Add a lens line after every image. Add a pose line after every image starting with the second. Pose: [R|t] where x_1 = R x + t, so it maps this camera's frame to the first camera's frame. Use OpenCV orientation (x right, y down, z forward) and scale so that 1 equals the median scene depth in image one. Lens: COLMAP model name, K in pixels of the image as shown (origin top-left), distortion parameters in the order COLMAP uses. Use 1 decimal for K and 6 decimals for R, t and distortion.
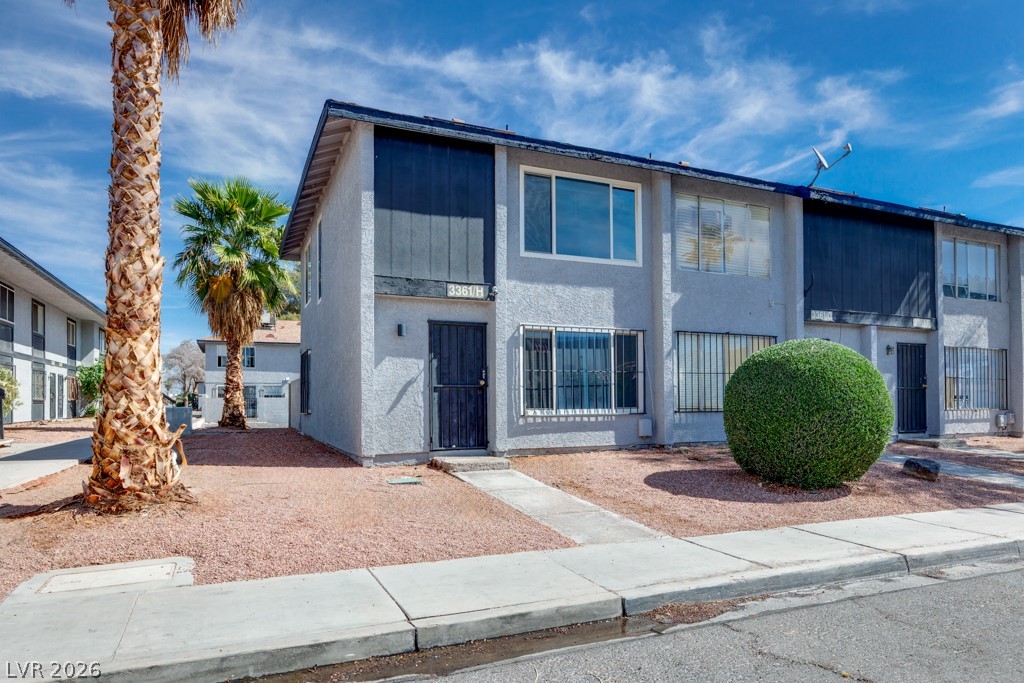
lens RADIAL K [[668.2, 0, 536.6], [0, 668.2, 387.6], [0, 0, 1]] dist [-0.004044, -0.004443]
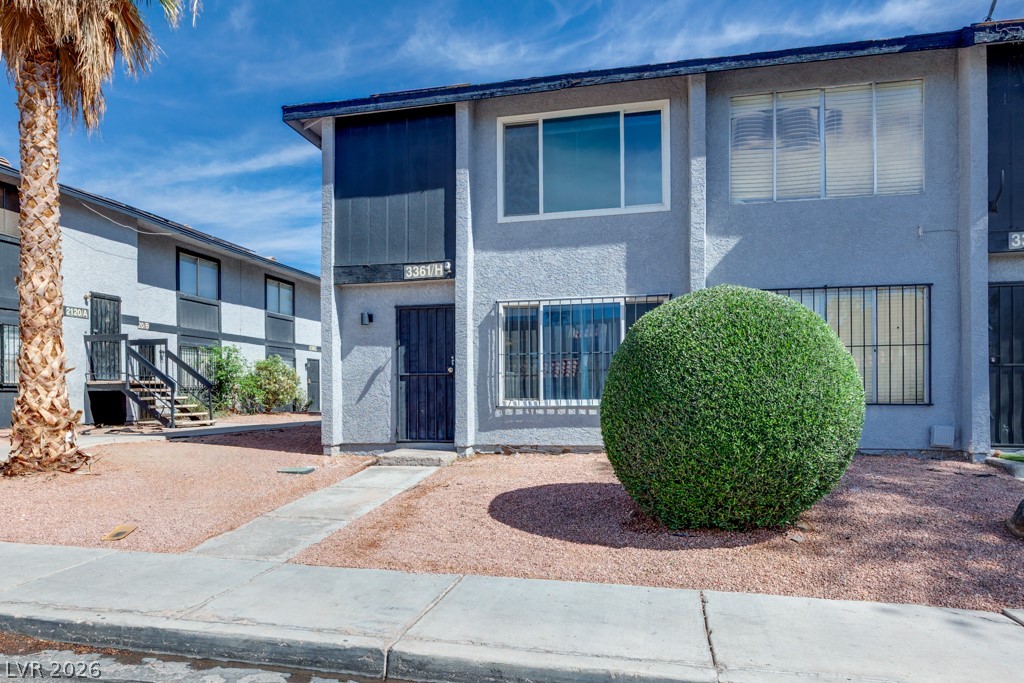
lens RADIAL K [[668.2, 0, 496.0], [0, 668.2, 390.7], [0, 0, 1]] dist [-0.004044, -0.004443]
pose [[0.780746, -0.003938, -0.624836, 0.535360], [0.016070, 0.999776, 0.013779, 0.009609], [0.624642, -0.020799, 0.780634, 0.326170]]
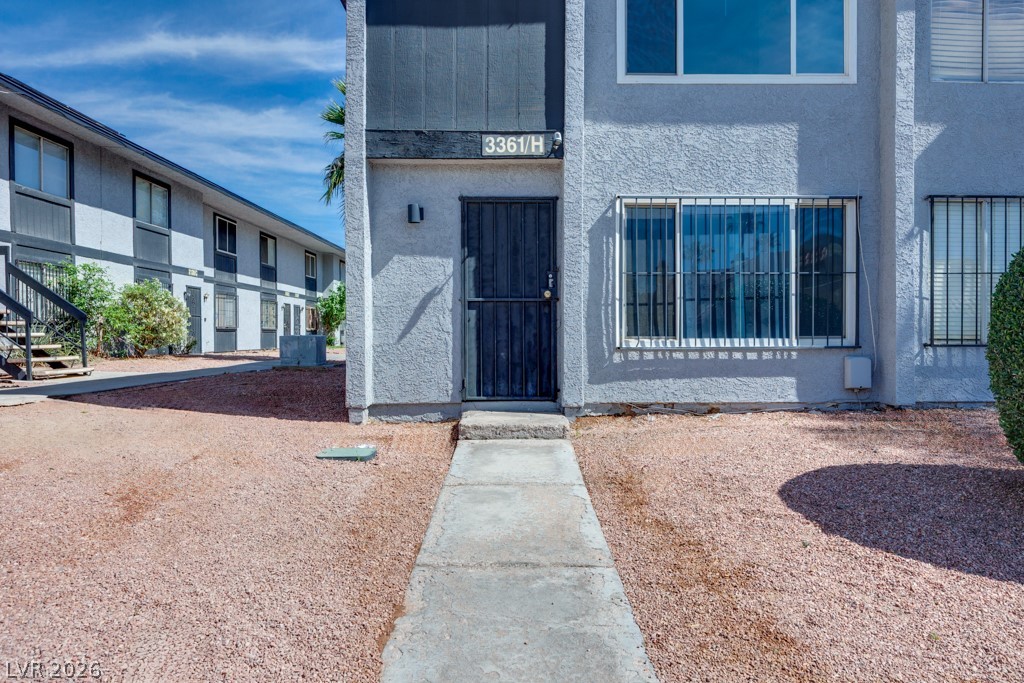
lens RADIAL K [[699.3, 0, 524.5], [0, 699.3, 343.3], [0, 0, 1]] dist [-0.008259, 0.002274]
pose [[0.911092, 0.009121, -0.412103, 0.166720], [0.004698, 0.999460, 0.032507, 0.017117], [0.412177, -0.031553, 0.910557, 0.397824]]
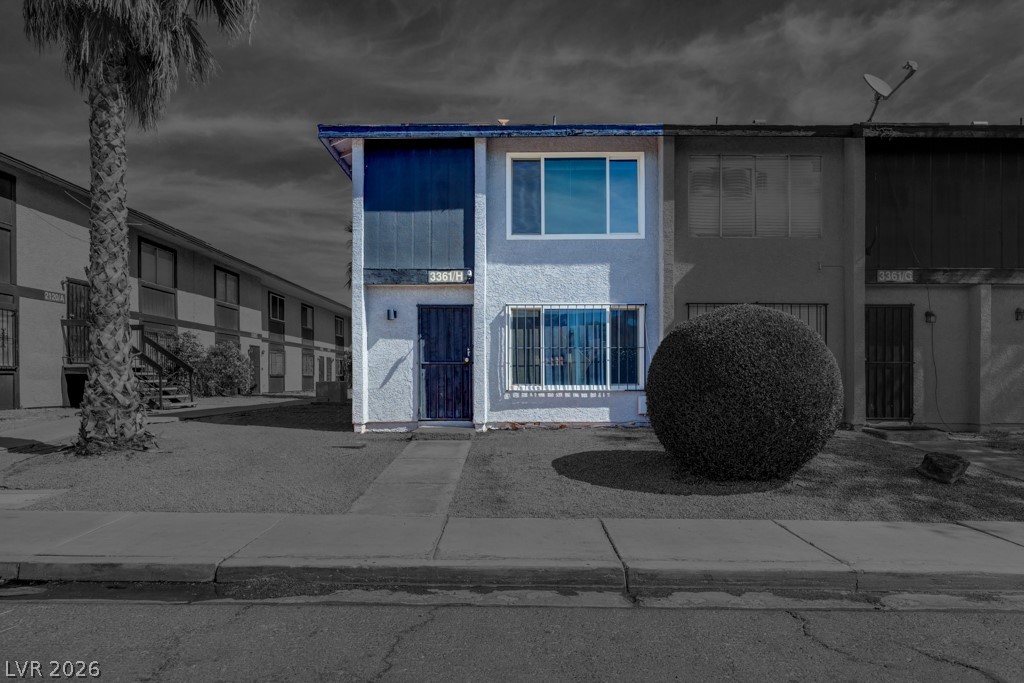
lens RADIAL K [[587.8, 0, 504.6], [0, 587.8, 380.6], [0, 0, 1]] dist [-0.004218, -0.003750]
pose [[0.900052, 0.006433, -0.435735, 0.393057], [0.004548, 0.999698, 0.024152, 0.003599], [0.435759, -0.023720, 0.899751, 0.161004]]
